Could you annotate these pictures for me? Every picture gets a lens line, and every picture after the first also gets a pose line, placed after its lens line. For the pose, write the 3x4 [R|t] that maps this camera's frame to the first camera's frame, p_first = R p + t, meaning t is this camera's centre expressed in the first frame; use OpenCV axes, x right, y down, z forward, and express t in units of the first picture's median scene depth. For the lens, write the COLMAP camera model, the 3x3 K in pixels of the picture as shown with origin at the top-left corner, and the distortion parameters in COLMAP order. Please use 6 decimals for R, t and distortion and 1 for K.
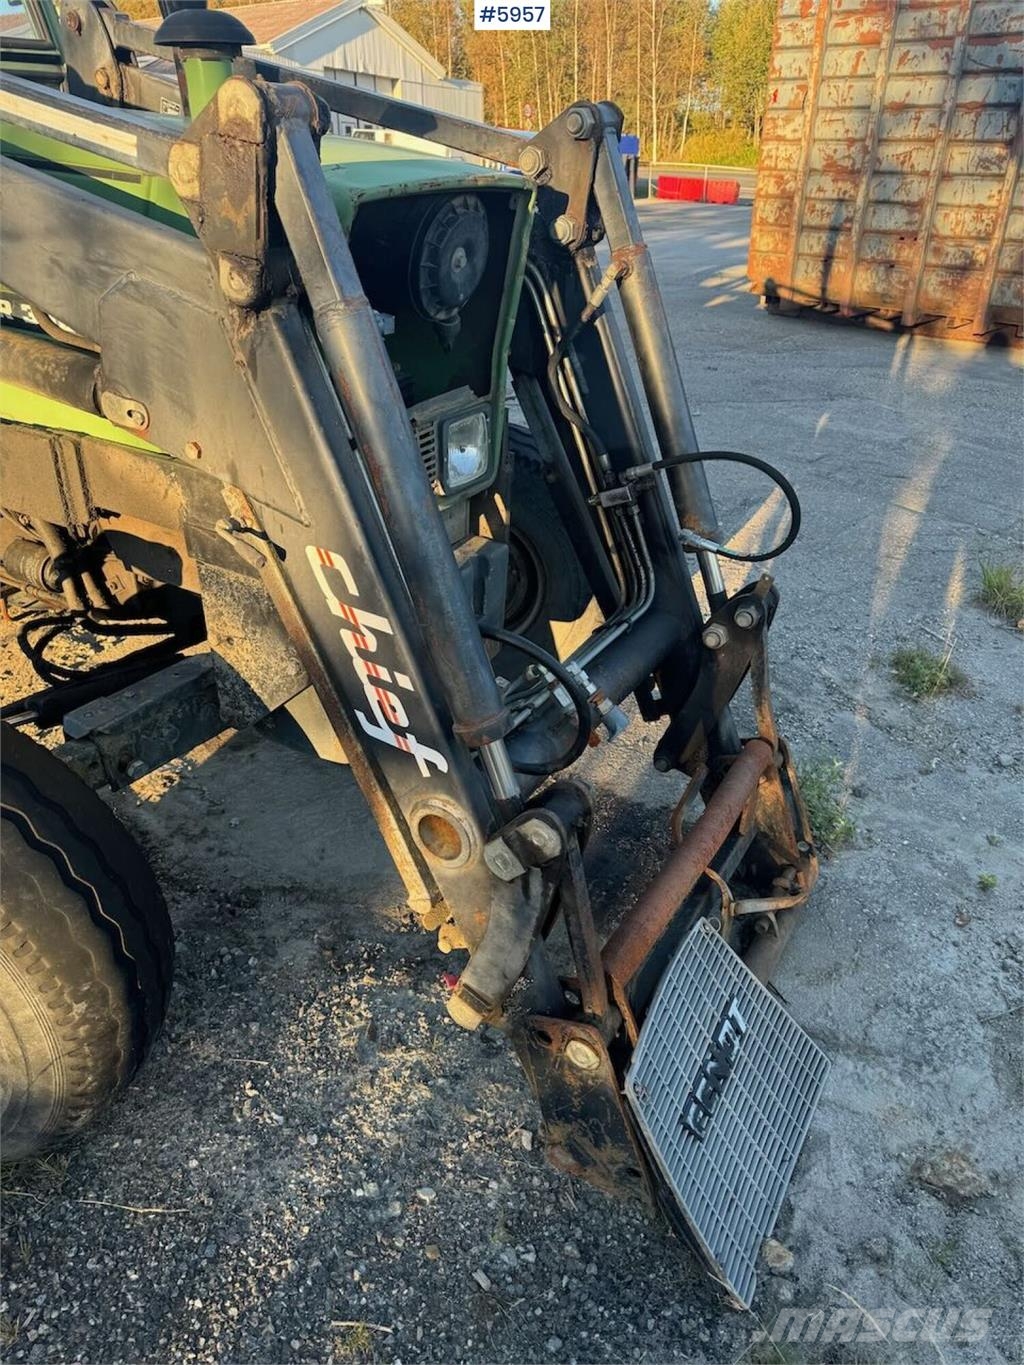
lens RADIAL K [[965.4, 0, 515.8], [0, 965.4, 681.7], [0, 0, 1]] dist [0.029717, -0.028352]
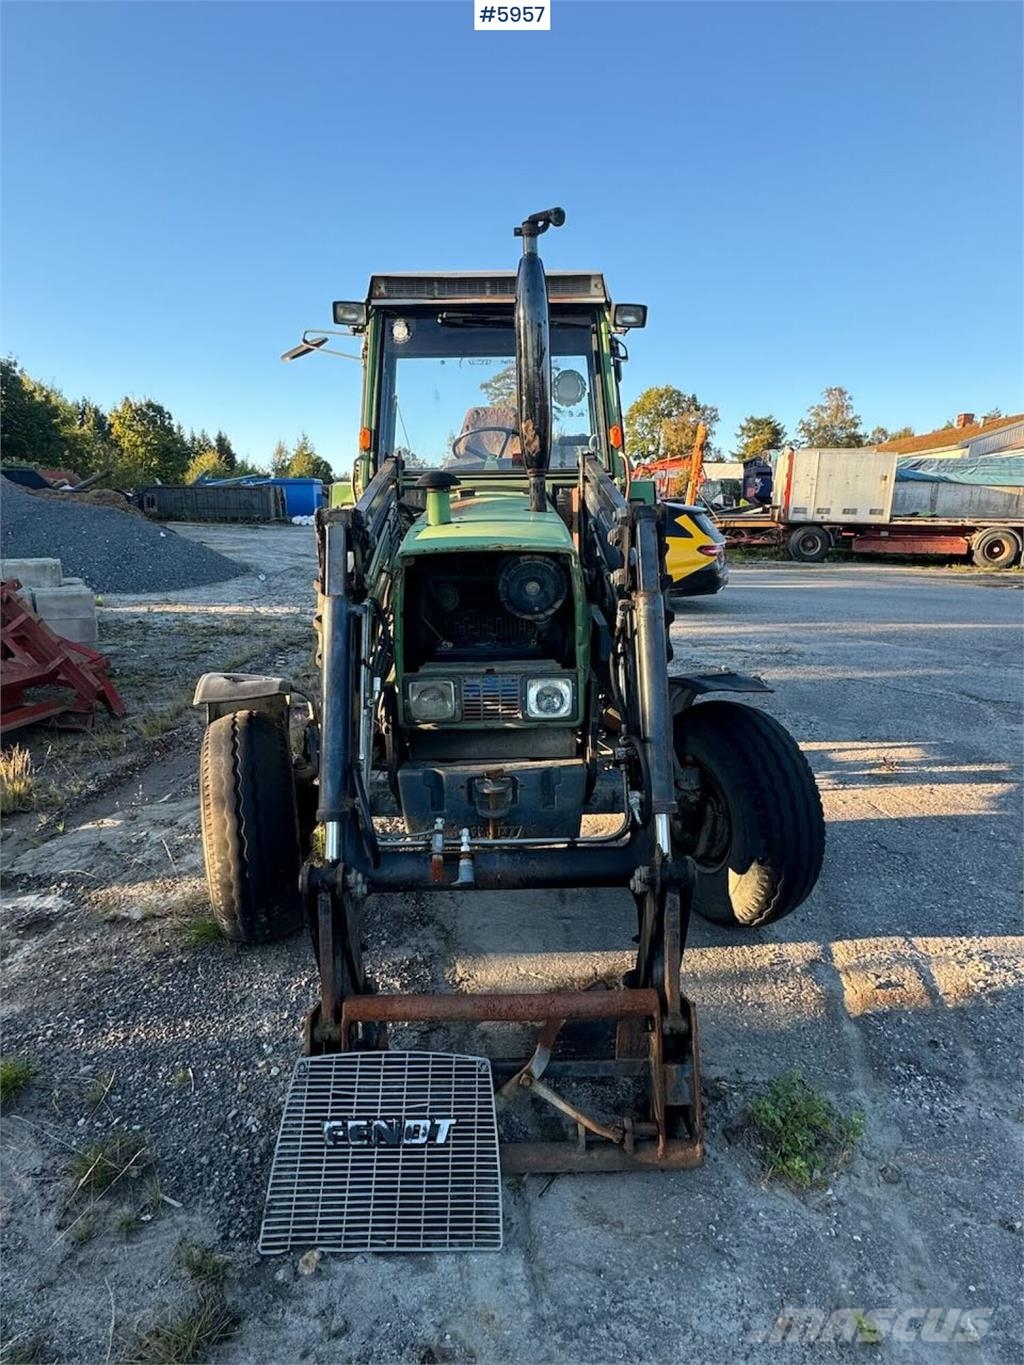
lens RADIAL K [[742.6, 0, 521.8], [0, 742.6, 677.9], [0, 0, 1]] dist [0.003957, 0.001584]
pose [[0.532388, 0.188539, -0.825237, 0.226916], [-0.402280, 0.914113, -0.050680, -0.046760], [0.744805, 0.358958, 0.562508, 0.065625]]
